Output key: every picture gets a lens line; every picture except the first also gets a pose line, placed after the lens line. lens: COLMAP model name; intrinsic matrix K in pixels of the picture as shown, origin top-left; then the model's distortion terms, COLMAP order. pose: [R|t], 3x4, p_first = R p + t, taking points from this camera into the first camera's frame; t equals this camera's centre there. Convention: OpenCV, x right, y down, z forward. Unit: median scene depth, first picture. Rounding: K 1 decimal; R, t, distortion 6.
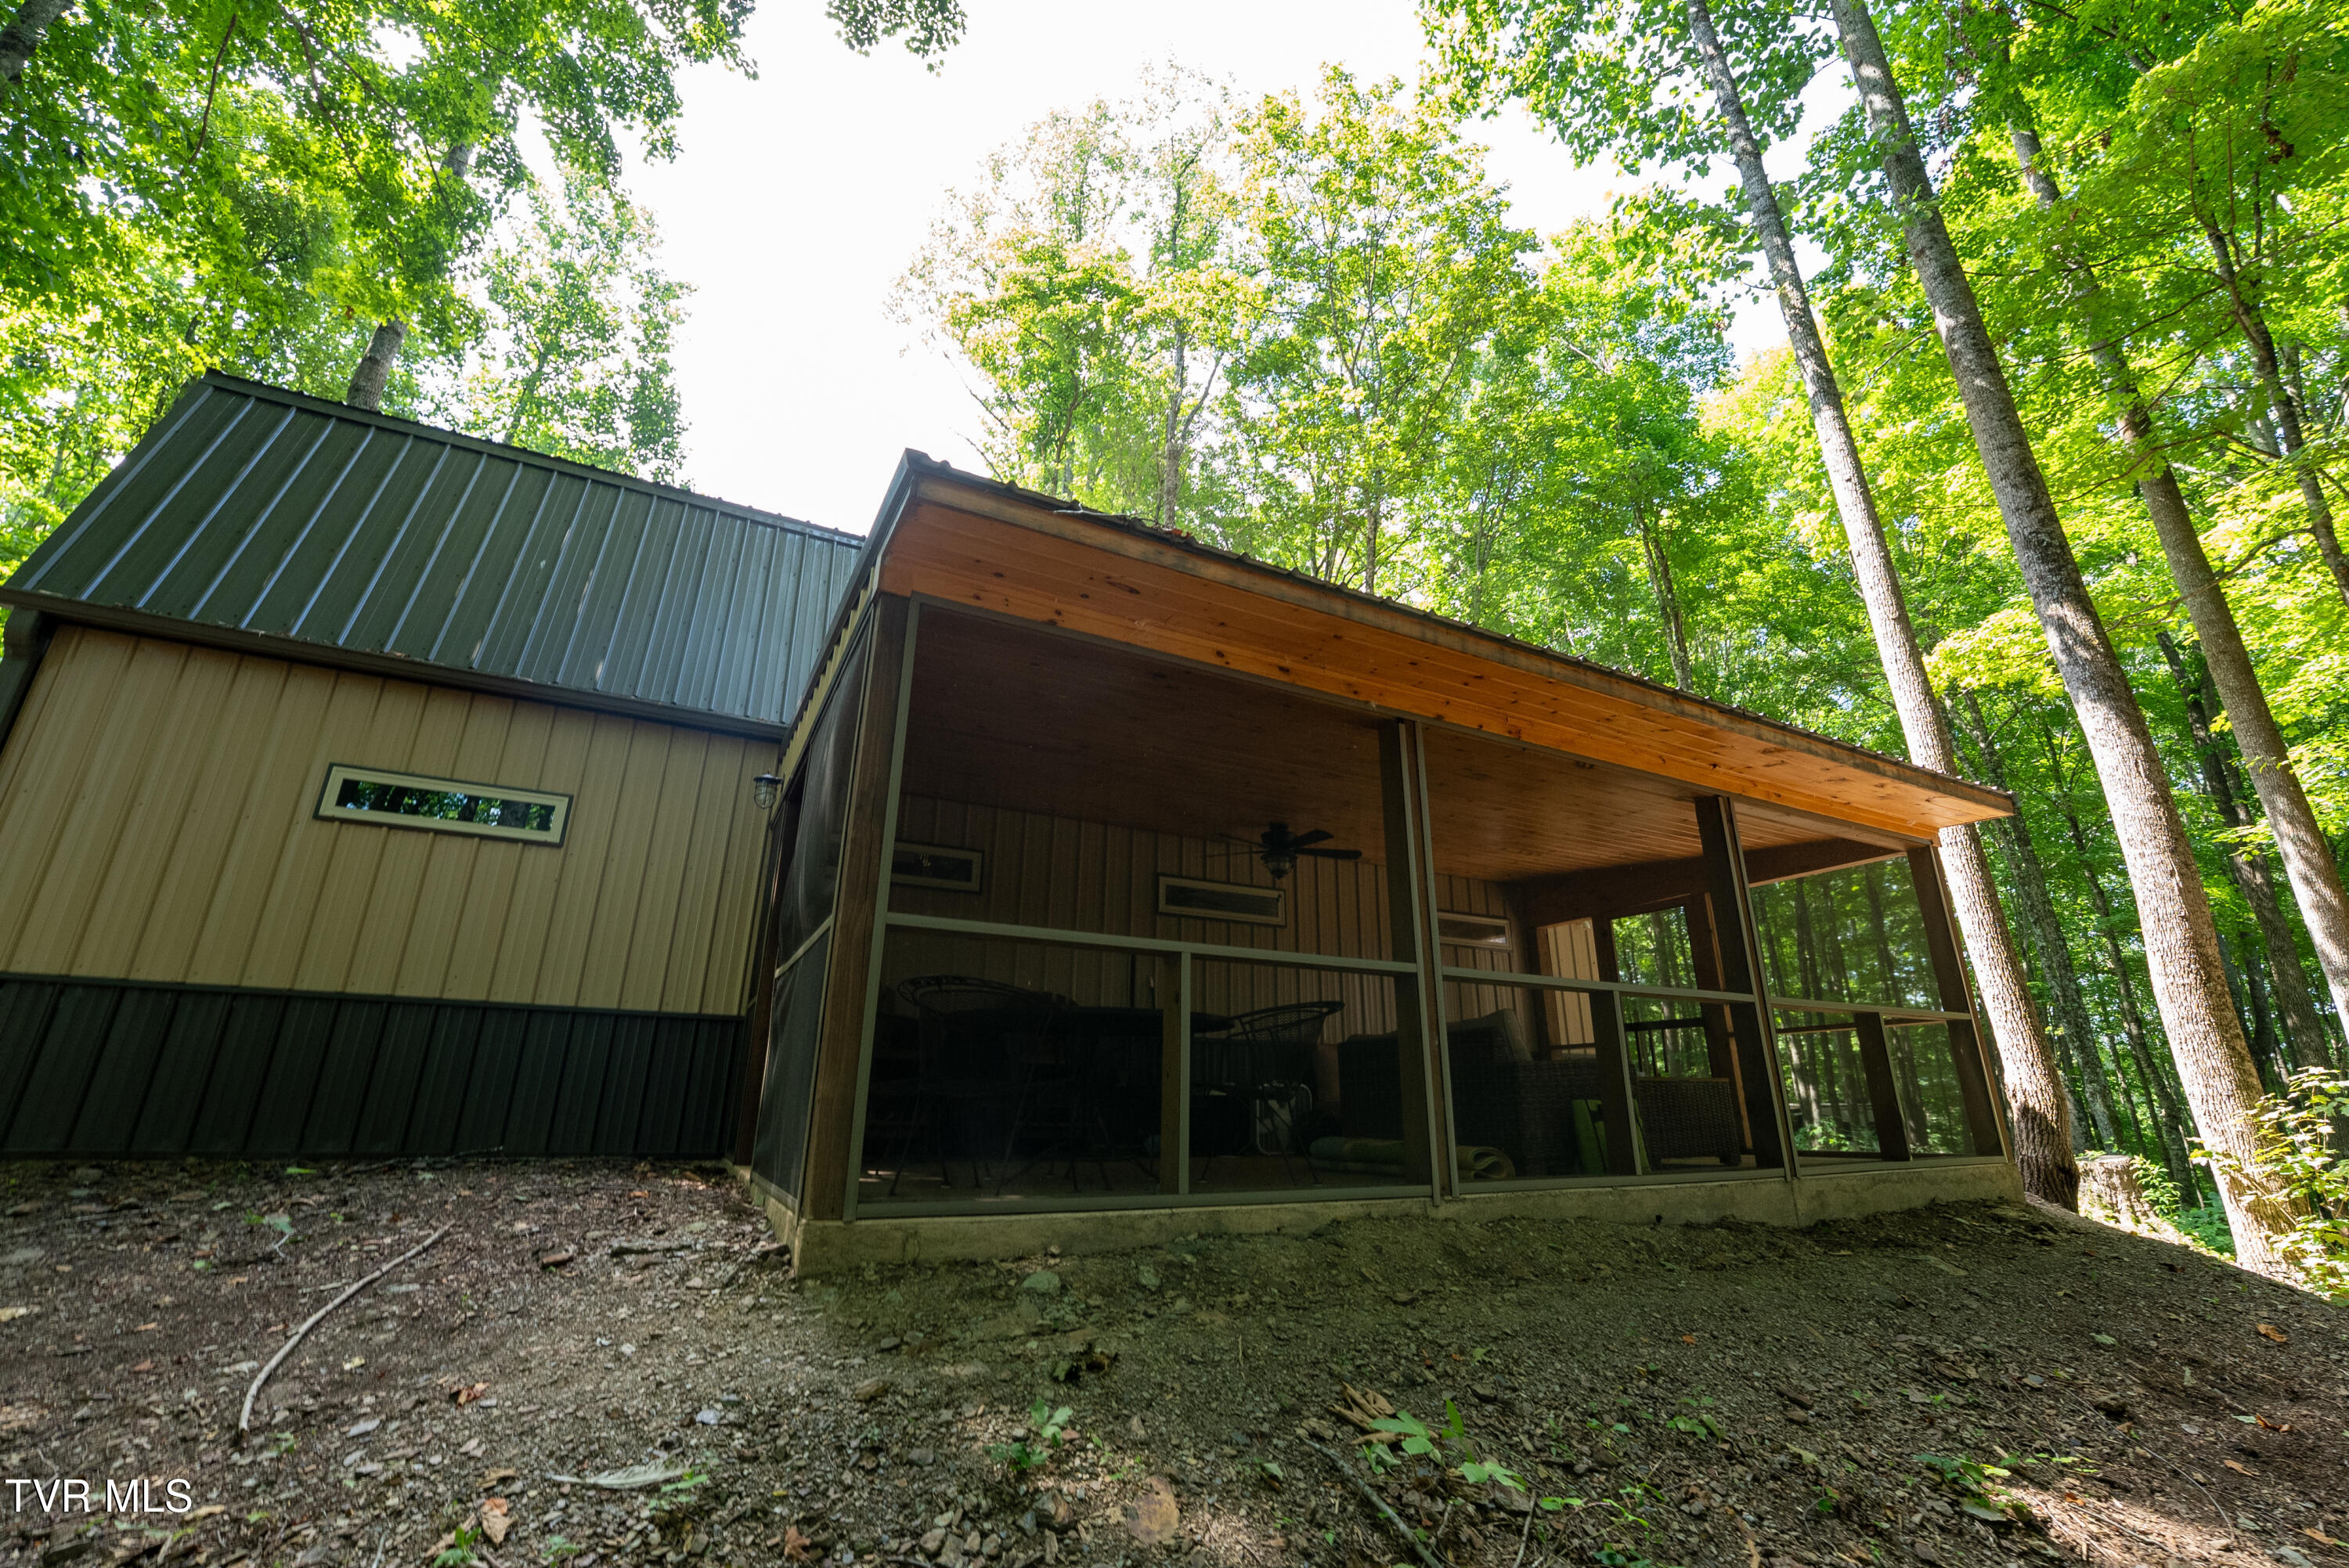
lens RADIAL K [[951.8, 0, 1174.5], [0, 951.8, 784.0], [0, 0, 1]] dist [-0.031079, 0.008057]
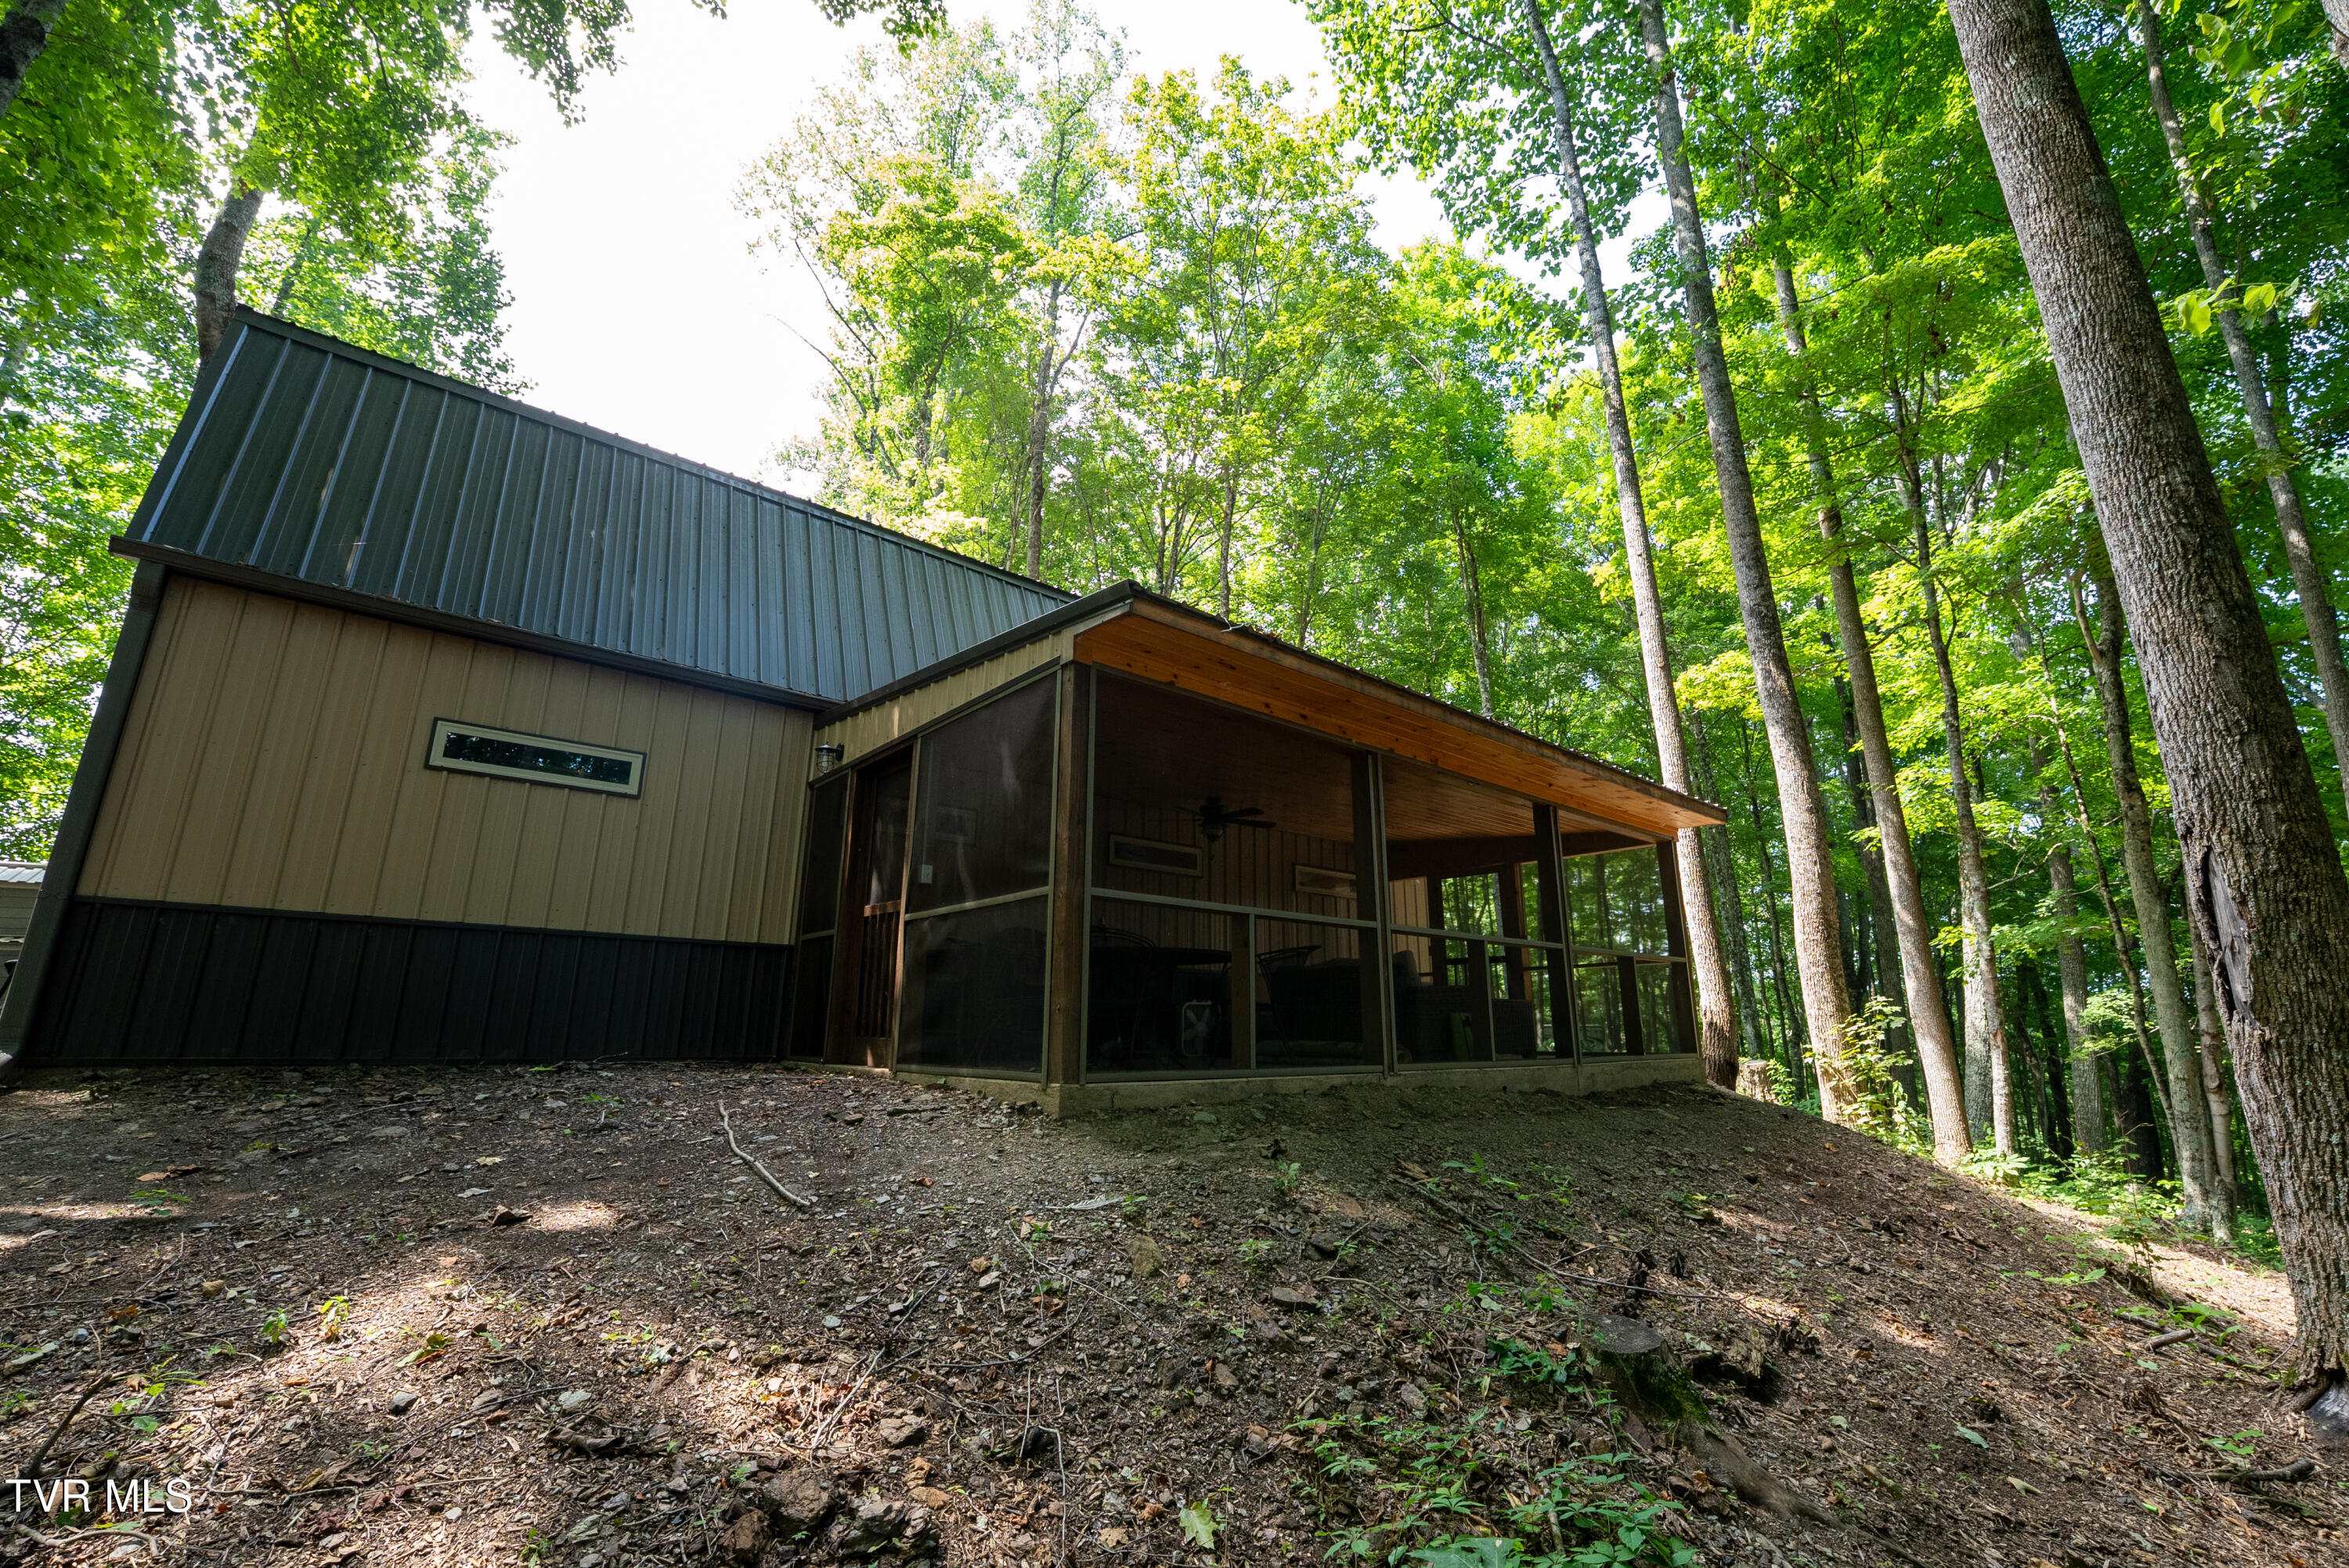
lens RADIAL K [[932.2, 0, 1174.5], [0, 932.2, 784.0], [0, 0, 1]] dist [-0.017166, 0.000005]
pose [[0.976726, 0.051606, 0.208189, -0.128365], [-0.066620, 0.995609, 0.065757, -0.035117], [-0.203882, -0.078096, 0.975876, -0.120502]]
